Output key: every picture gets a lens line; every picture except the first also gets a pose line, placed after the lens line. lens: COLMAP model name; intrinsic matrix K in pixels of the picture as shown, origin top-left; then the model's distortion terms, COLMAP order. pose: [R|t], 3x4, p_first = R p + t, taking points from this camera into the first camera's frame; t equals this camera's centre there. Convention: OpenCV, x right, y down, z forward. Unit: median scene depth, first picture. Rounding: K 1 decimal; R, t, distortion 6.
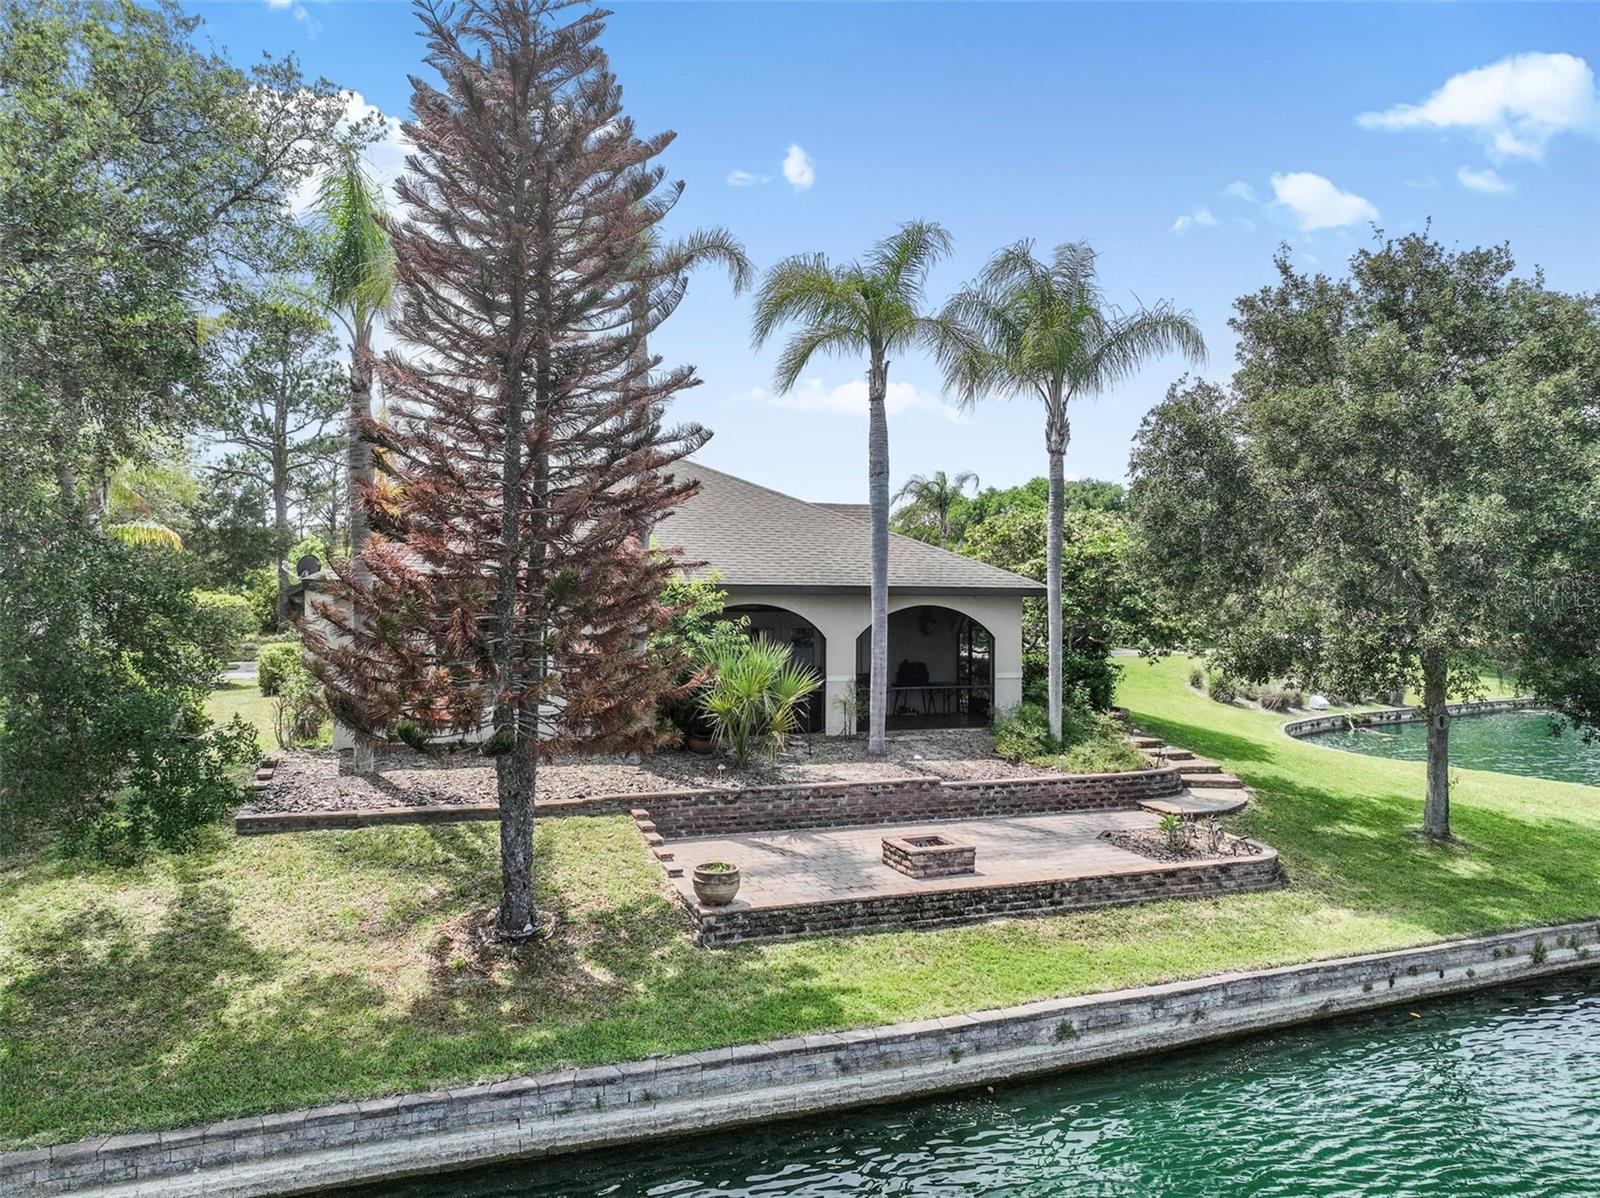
lens RADIAL K [[1128.5, 0, 800.0], [0, 1128.5, 599.0], [0, 0, 1]] dist [-0.006293, 0.024349]
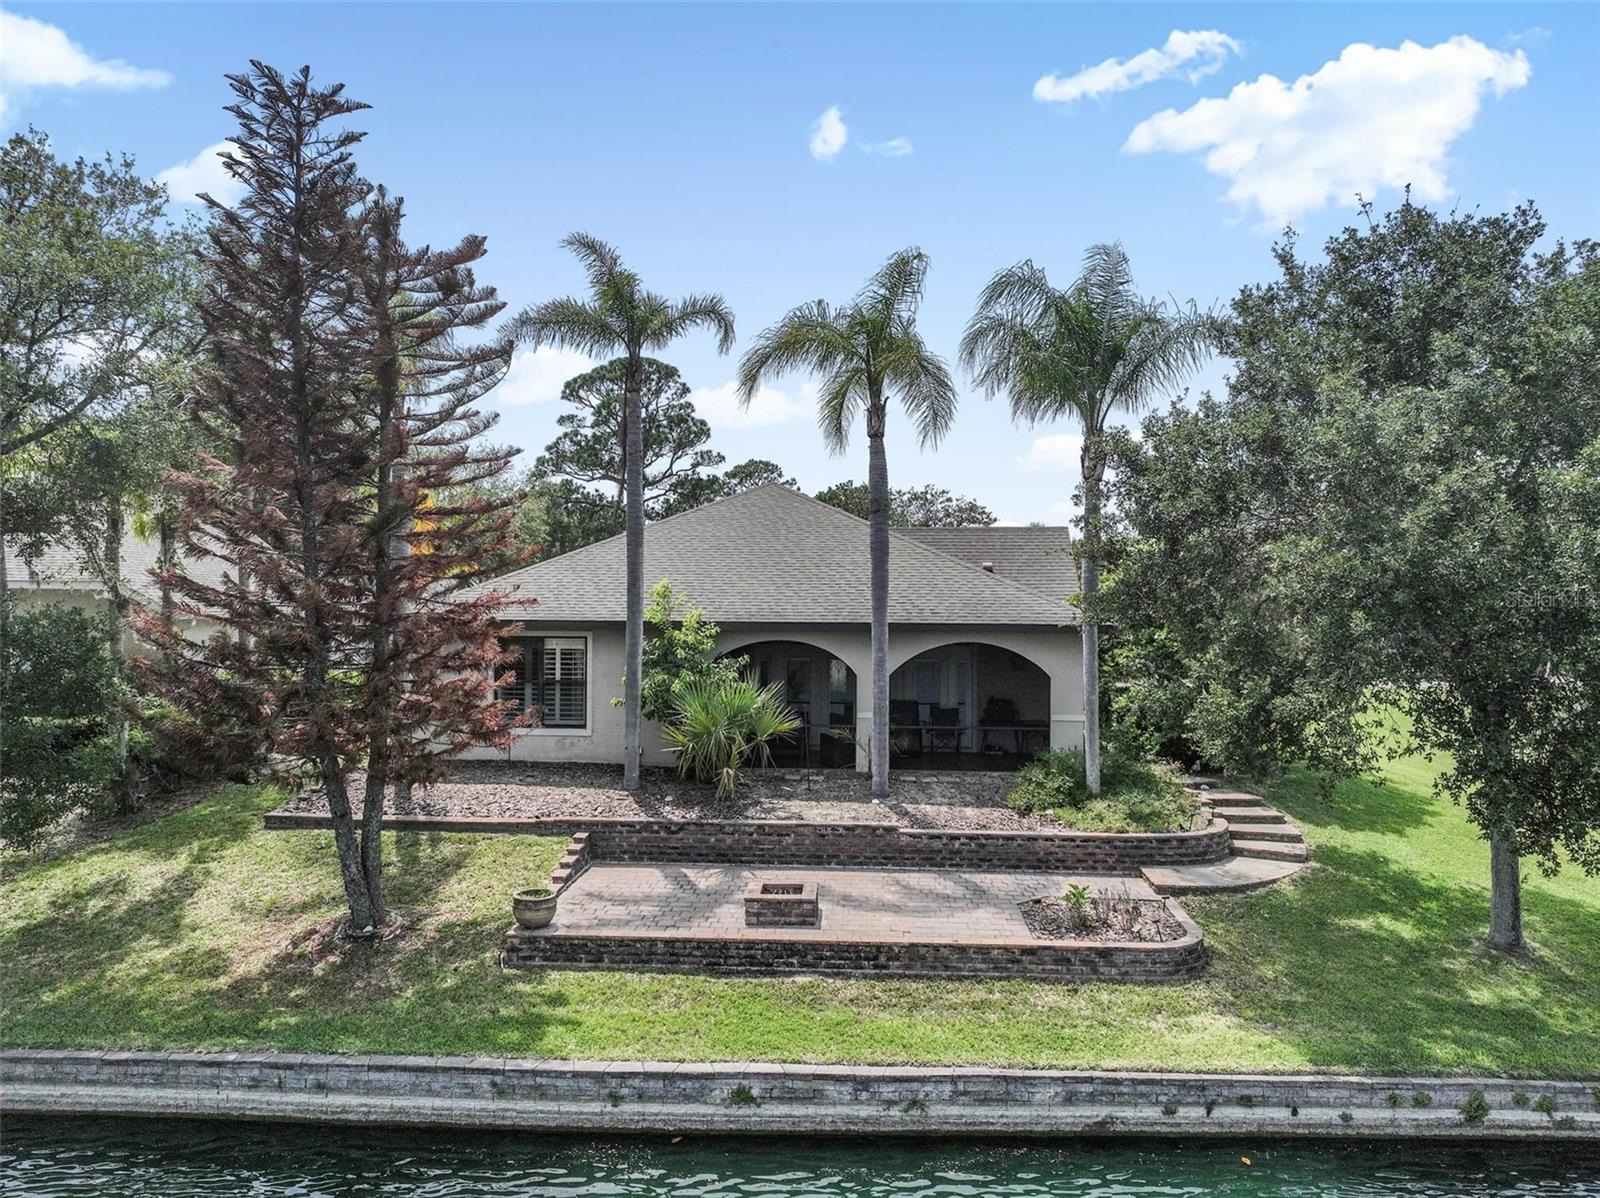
lens RADIAL K [[1128.5, 0, 800.0], [0, 1128.5, 599.0], [0, 0, 1]] dist [-0.006293, 0.024349]
pose [[0.916010, -0.001864, -0.401151, 0.582627], [-0.000414, 0.999984, -0.005592, -0.041272], [0.401155, 0.005288, 0.915995, 0.093665]]
